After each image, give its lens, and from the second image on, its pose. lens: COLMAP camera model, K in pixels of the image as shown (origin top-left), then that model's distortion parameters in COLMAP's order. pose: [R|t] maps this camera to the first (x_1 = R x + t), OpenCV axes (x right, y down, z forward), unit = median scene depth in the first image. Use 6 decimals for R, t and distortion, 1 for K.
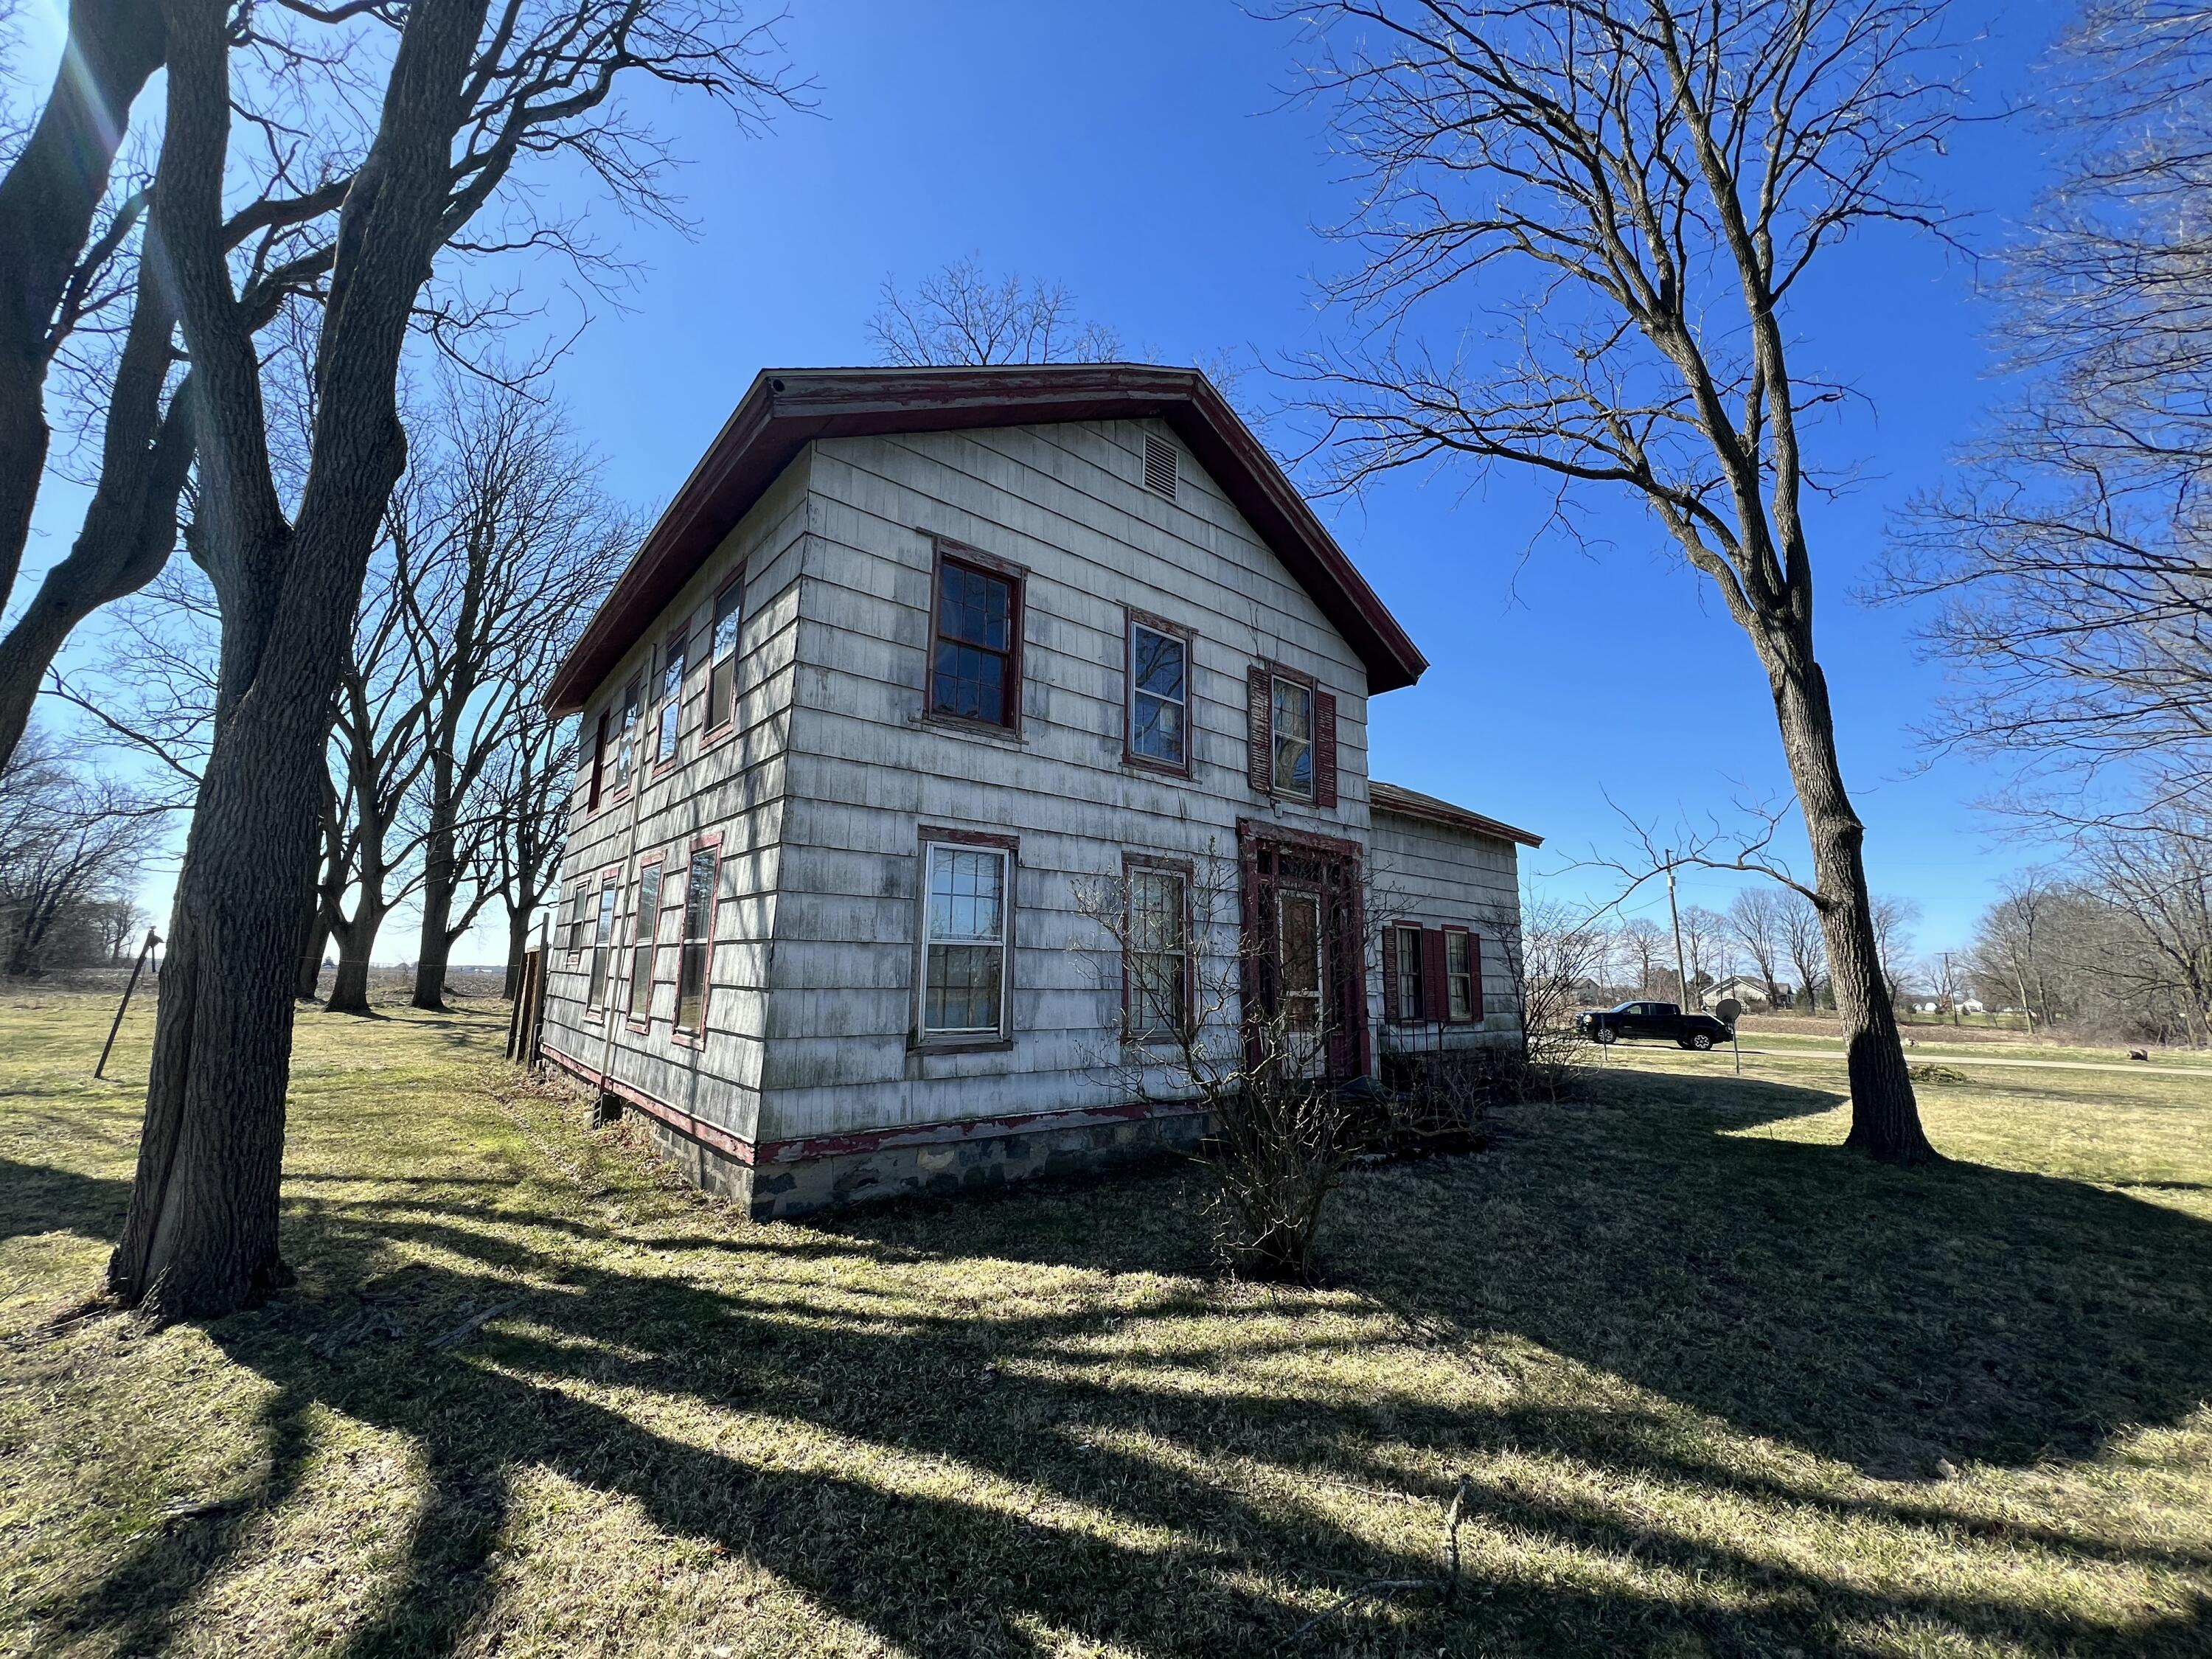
lens RADIAL K [[884.0, 0, 1099.1], [0, 884.0, 825.2], [0, 0, 1]] dist [-0.000761, -0.000603]
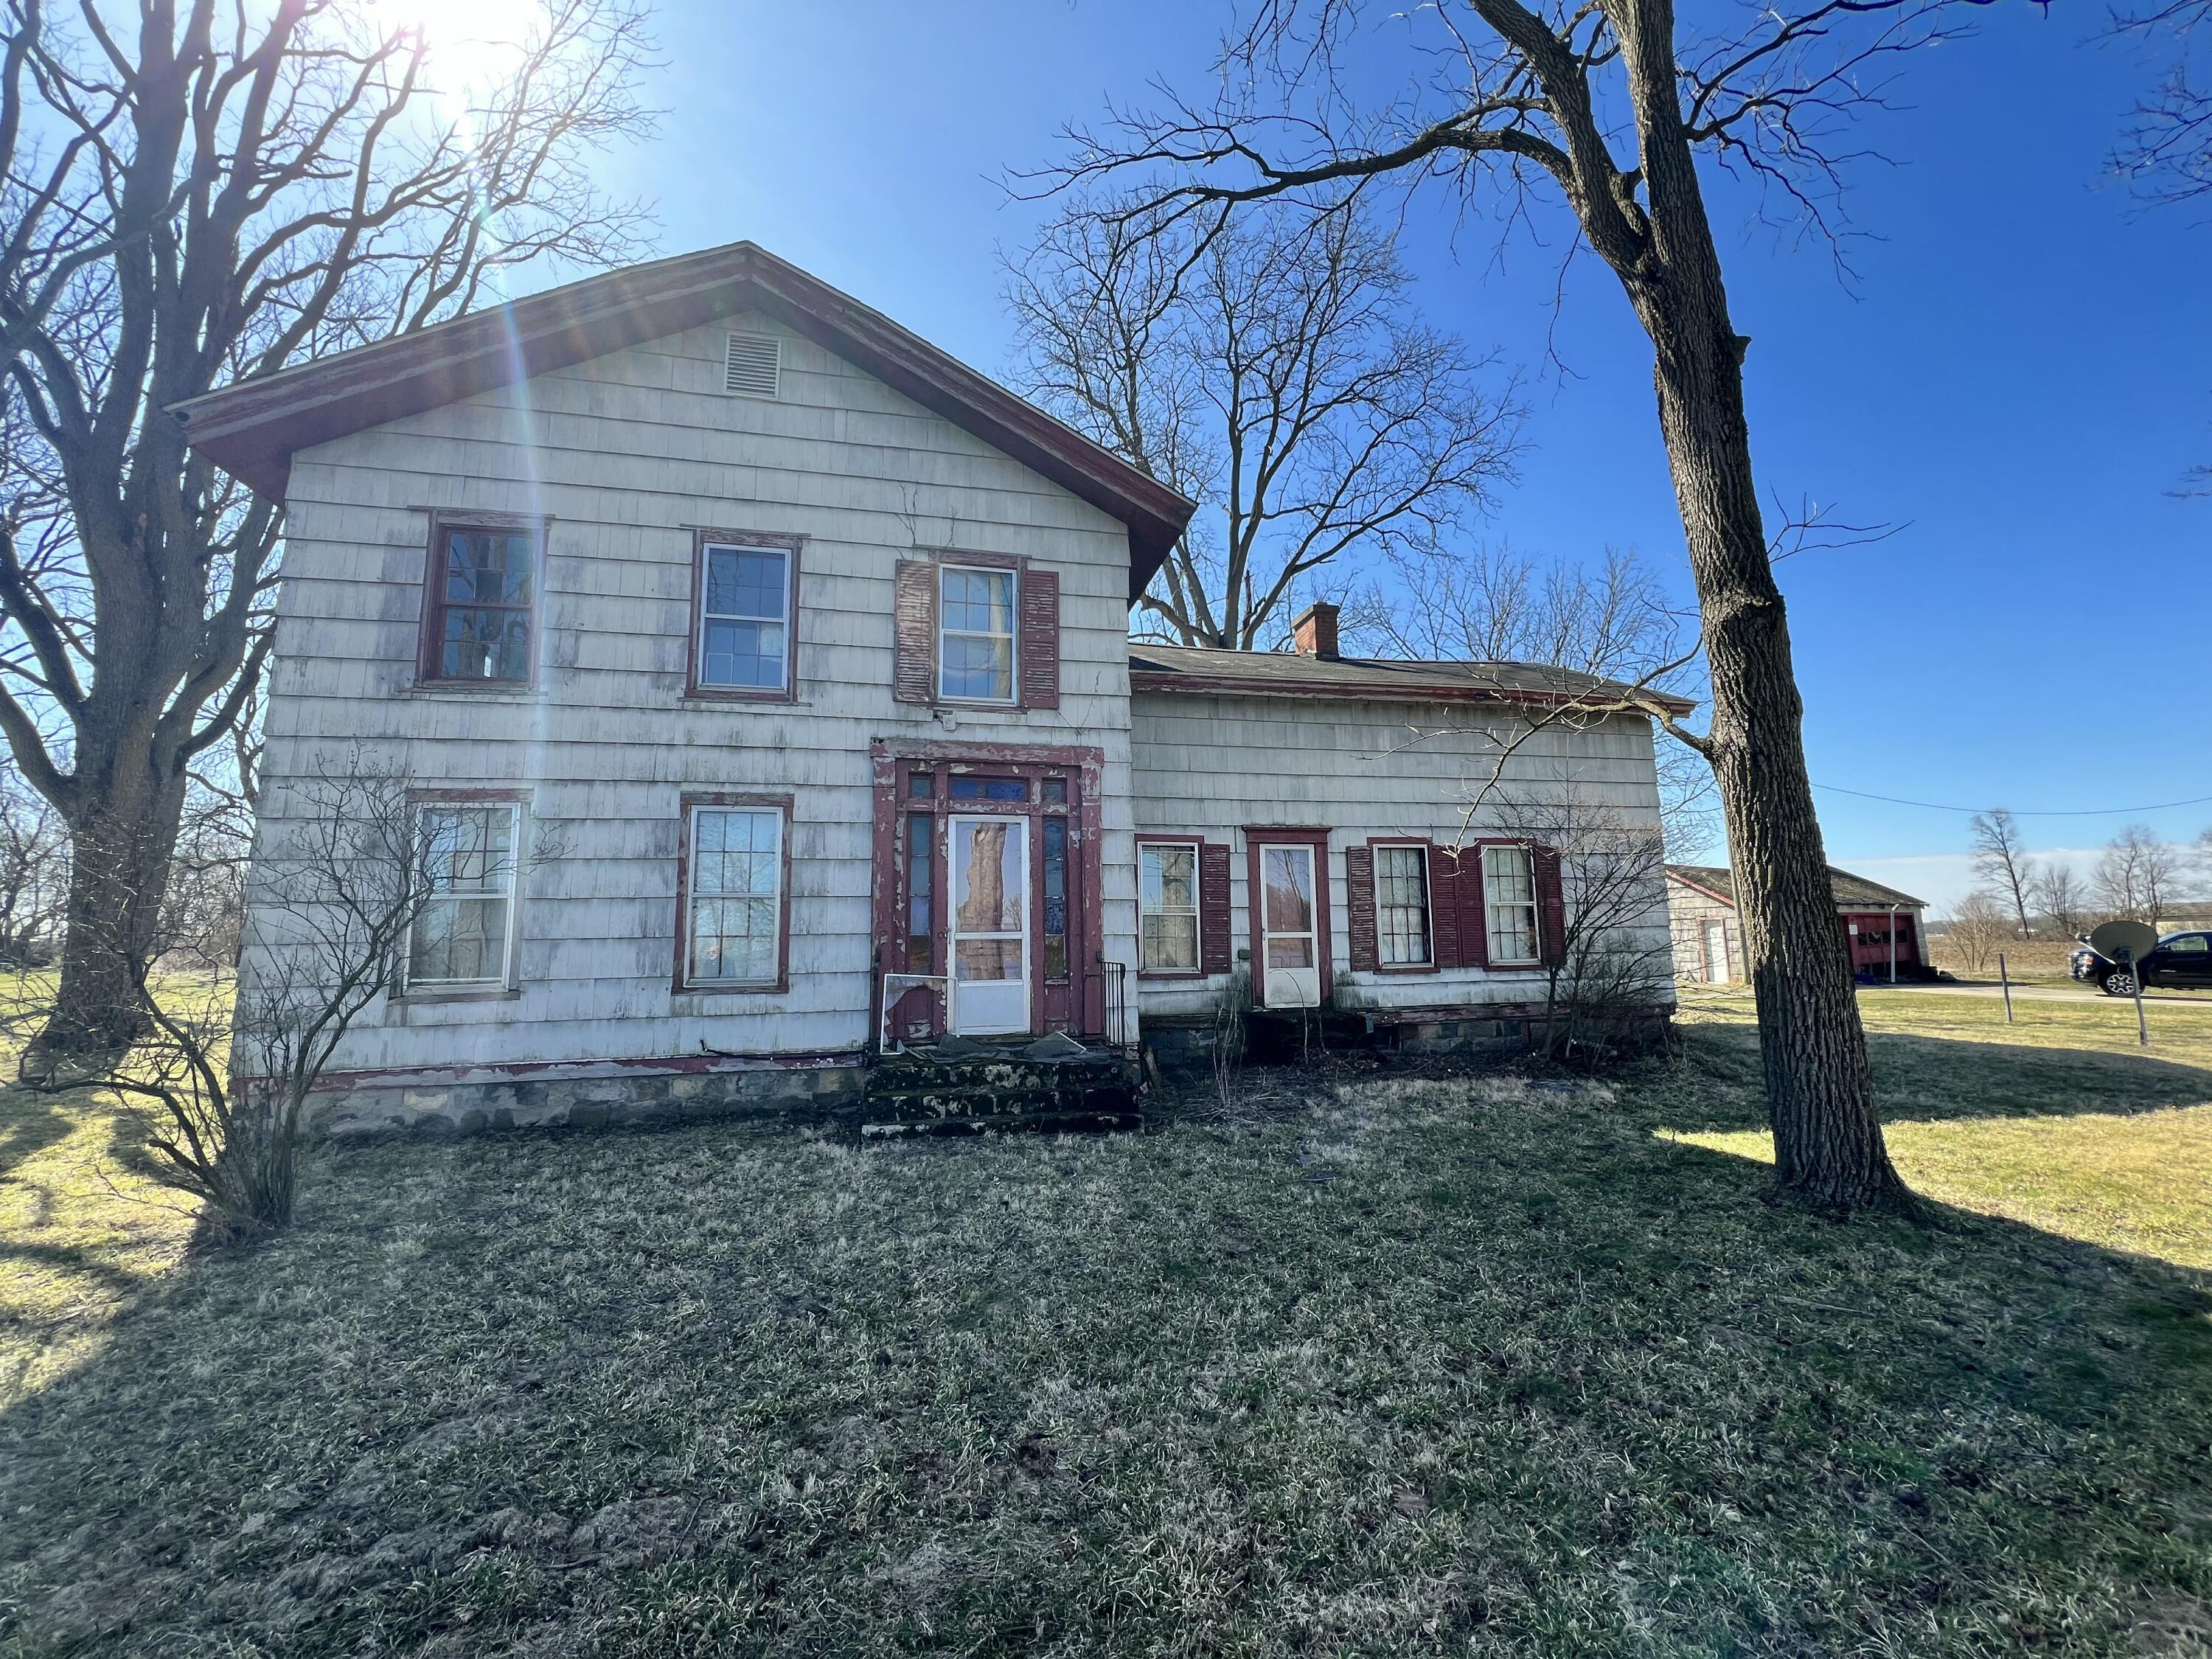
lens RADIAL K [[884.0, 0, 1103.9], [0, 884.0, 827.2], [0, 0, 1]] dist [-0.000761, -0.000603]
pose [[0.887746, -0.088800, -0.451688, 0.814251], [0.111429, 0.993490, 0.023686, 0.091421], [0.446644, -0.071358, 0.891861, 0.344085]]
